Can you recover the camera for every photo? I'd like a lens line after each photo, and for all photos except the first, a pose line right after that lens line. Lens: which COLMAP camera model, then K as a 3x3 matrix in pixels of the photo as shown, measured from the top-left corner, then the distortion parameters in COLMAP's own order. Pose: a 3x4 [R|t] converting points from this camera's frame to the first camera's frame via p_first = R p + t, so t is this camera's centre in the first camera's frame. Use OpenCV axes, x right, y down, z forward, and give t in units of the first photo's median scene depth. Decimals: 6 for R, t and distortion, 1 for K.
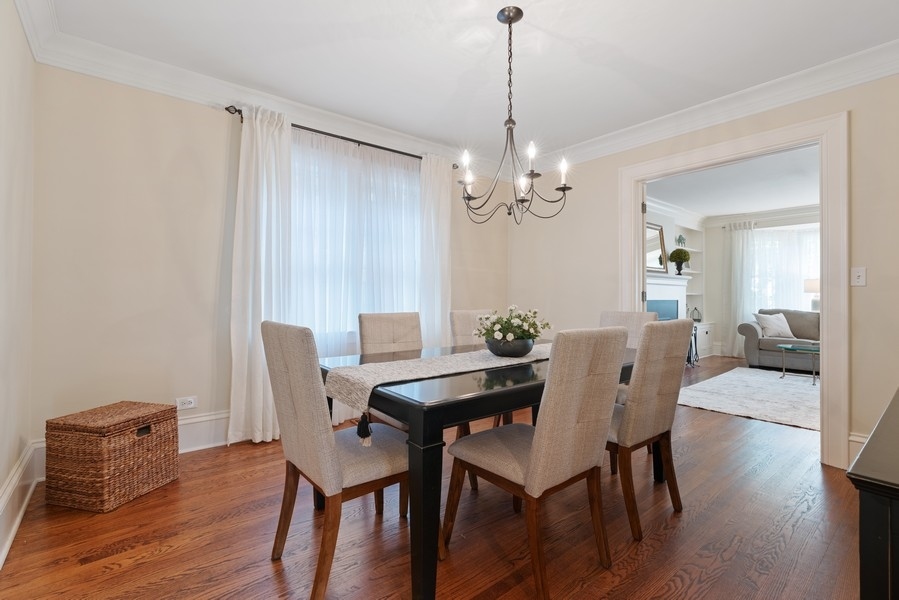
lens RADIAL K [[404.4, 0, 446.1], [0, 404.4, 296.1], [0, 0, 1]] dist [-0.002240, -0.000086]
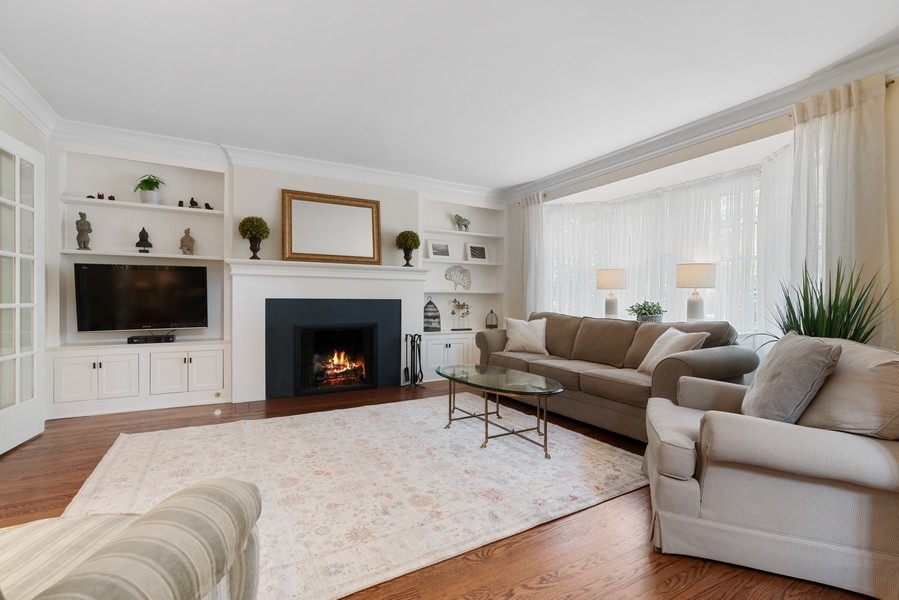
lens RADIAL K [[404.4, 0, 446.1], [0, 404.4, 296.1], [0, 0, 1]] dist [-0.002240, -0.000086]
pose [[0.984818, 0.000673, -0.173586, 0.777519], [-0.001316, 0.999993, -0.003588, 0.005871], [0.173583, 0.003762, 0.984812, 0.272140]]
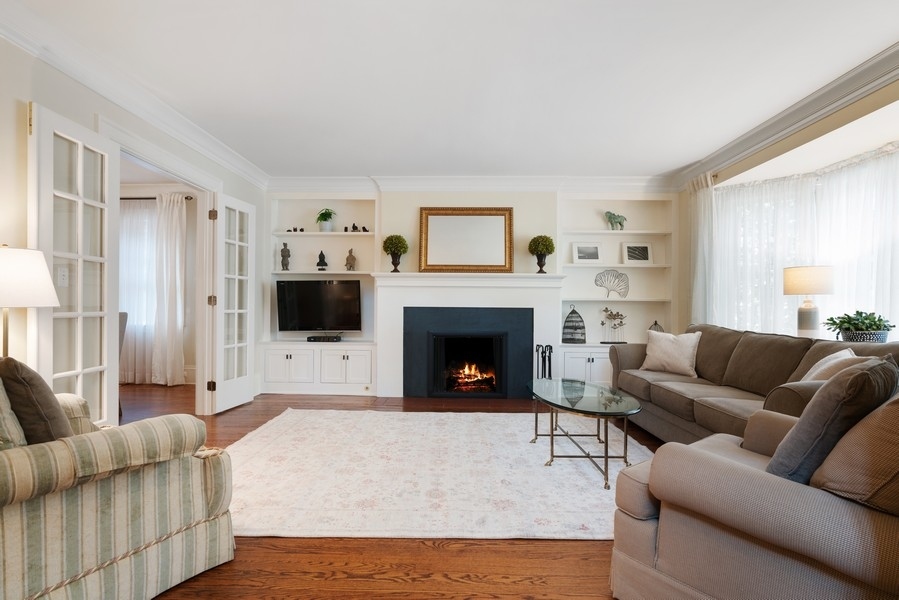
lens RADIAL K [[445.0, 0, 449.5], [0, 445.0, 300.0], [0, 0, 1]] dist [-0.002378, 0.000506]
pose [[0.764847, -0.007985, -0.644163, 0.956471], [-0.001778, 0.999893, -0.014505, 0.006926], [0.644210, 0.012239, 0.764751, 0.299604]]
